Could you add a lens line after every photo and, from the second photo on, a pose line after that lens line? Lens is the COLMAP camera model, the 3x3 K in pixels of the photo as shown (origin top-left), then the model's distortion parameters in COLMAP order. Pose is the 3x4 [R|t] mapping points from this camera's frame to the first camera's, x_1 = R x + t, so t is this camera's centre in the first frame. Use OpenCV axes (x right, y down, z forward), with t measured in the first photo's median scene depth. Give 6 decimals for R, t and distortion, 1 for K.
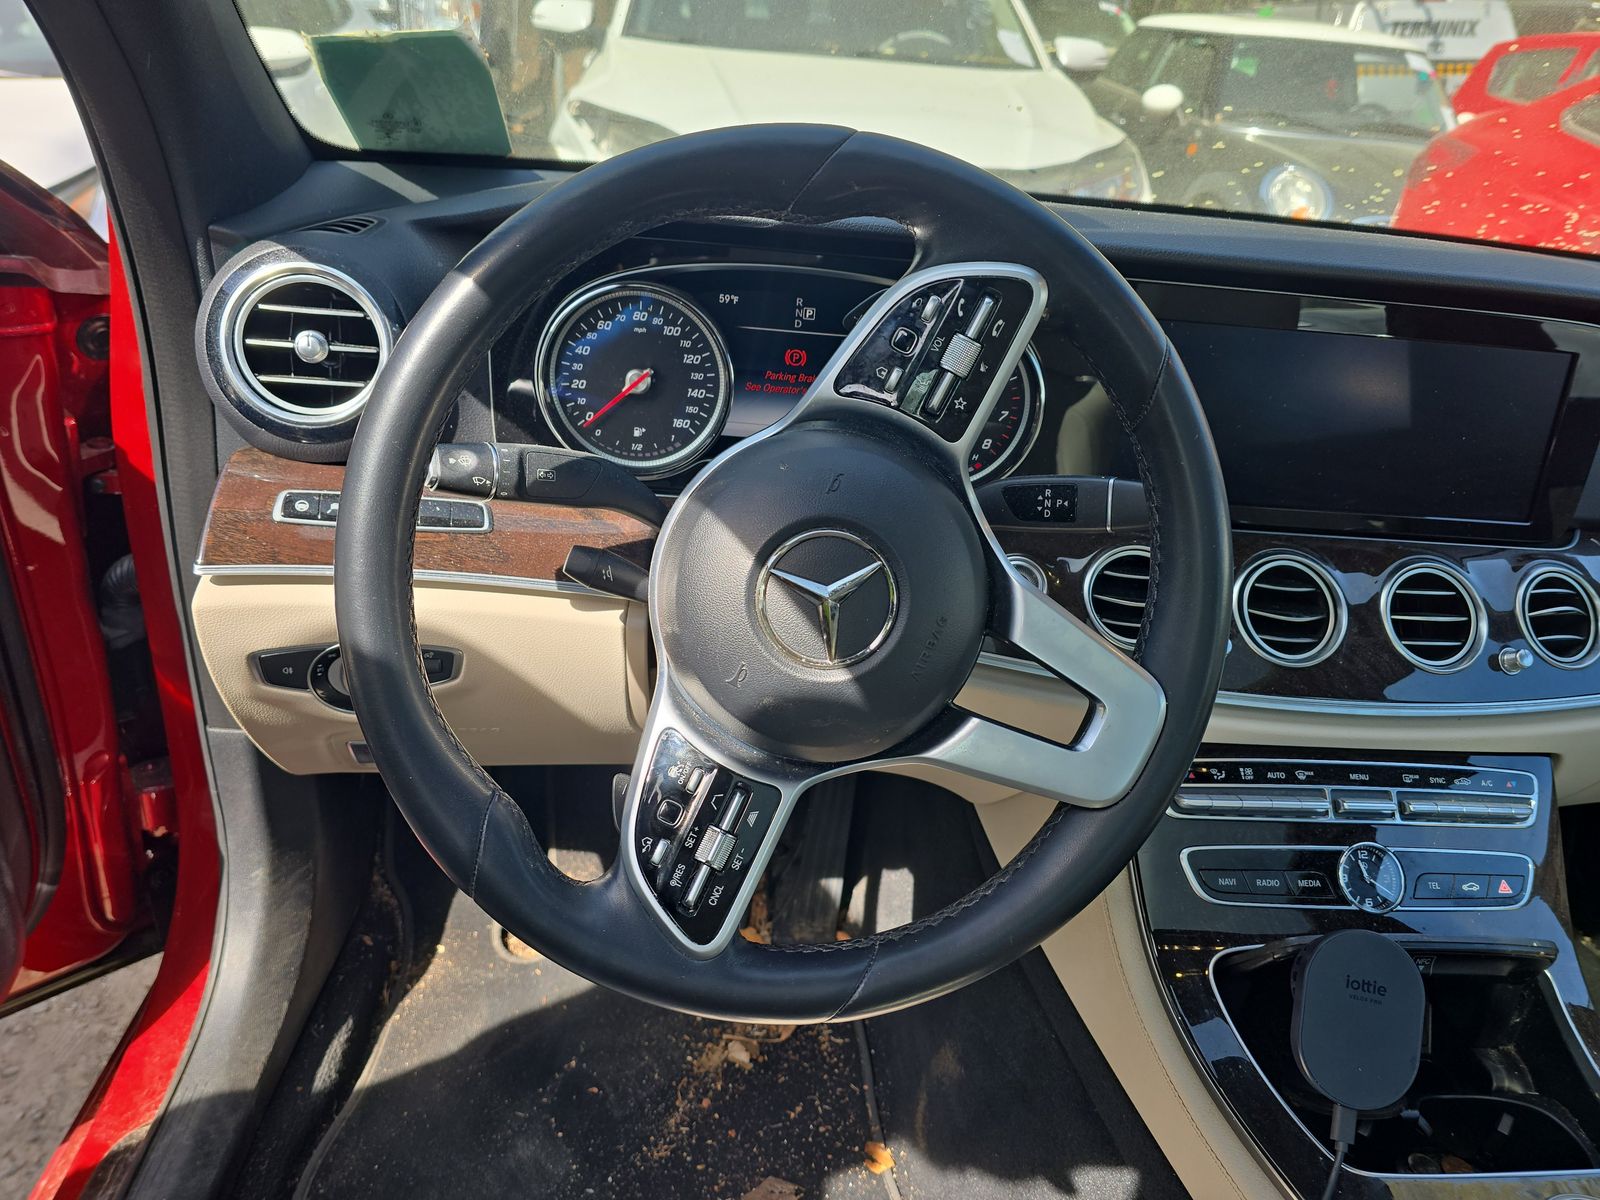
lens RADIAL K [[1054.9, 0, 805.5], [0, 1054.9, 606.2], [0, 0, 1]] dist [0.015937, -0.028723]
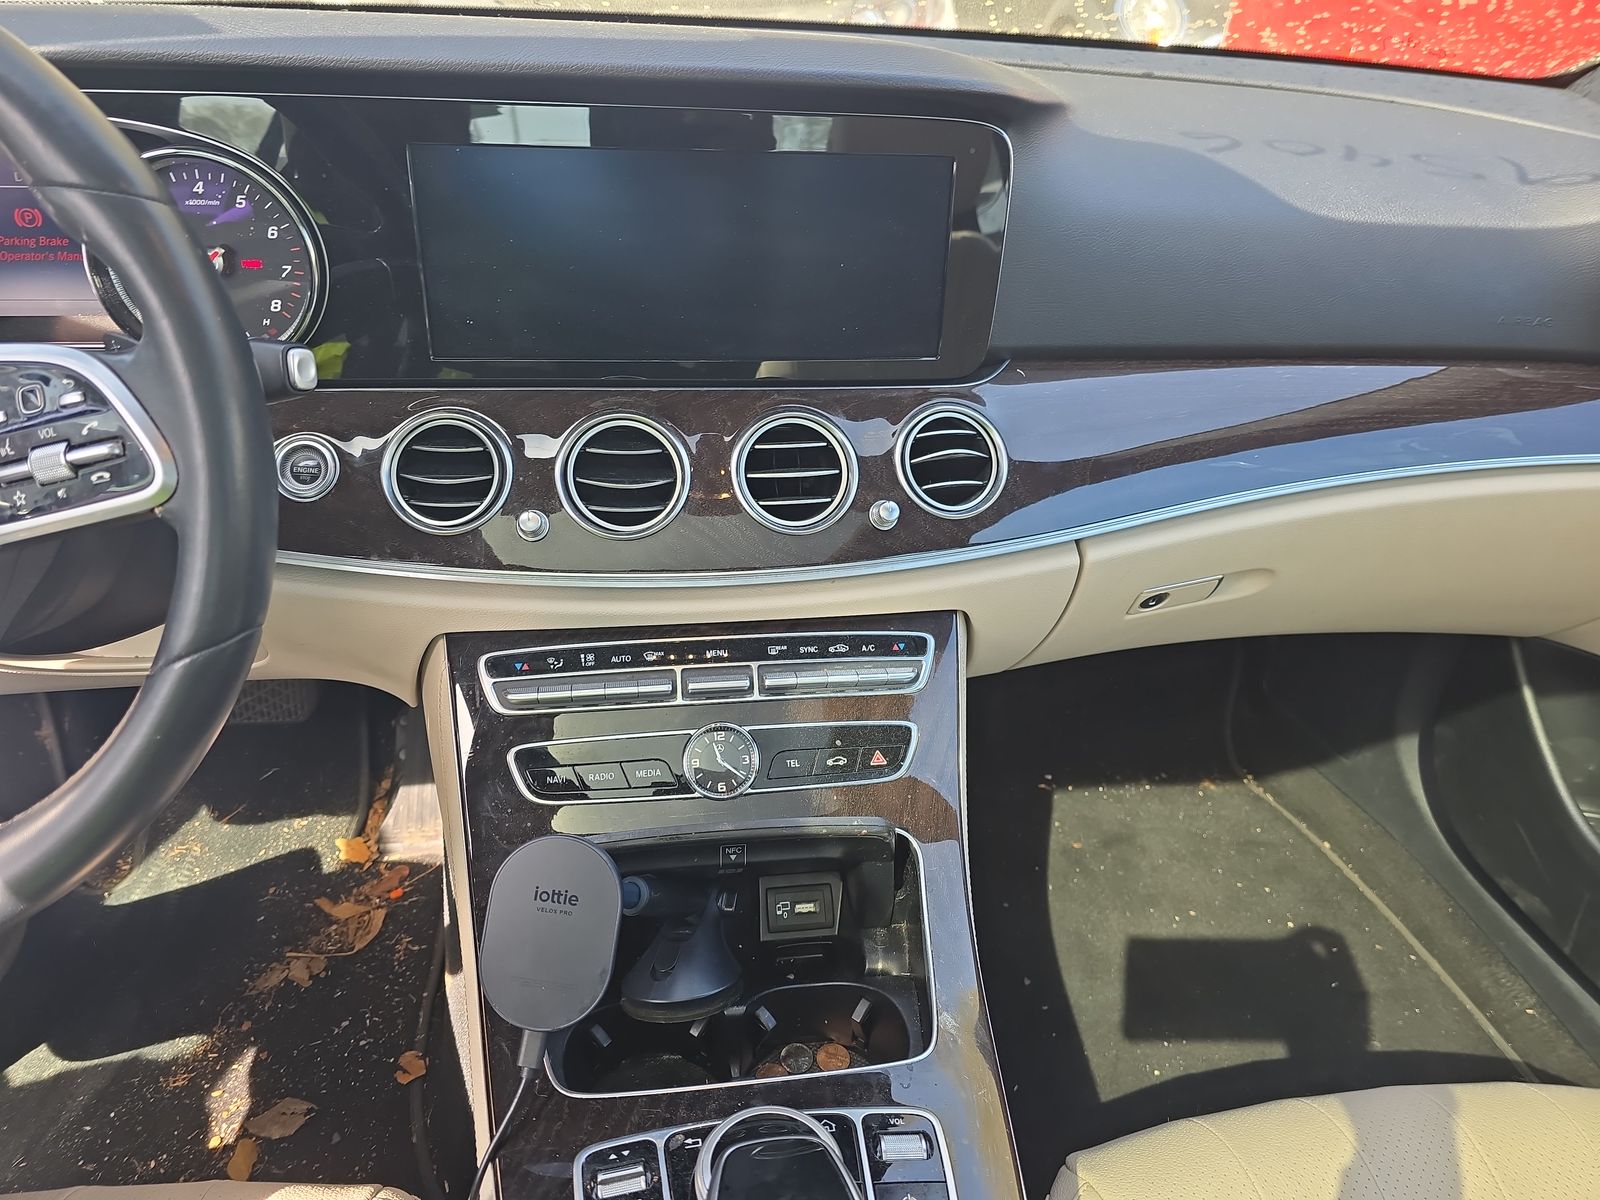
lens RADIAL K [[1054.9, 0, 798.2], [0, 1054.9, 596.5], [0, 0, 1]] dist [0.015937, -0.028723]
pose [[0.996571, -0.073397, 0.038189, 0.562996], [0.068704, 0.991294, 0.112318, 0.014969], [-0.046100, -0.109309, 0.992938, 0.096970]]
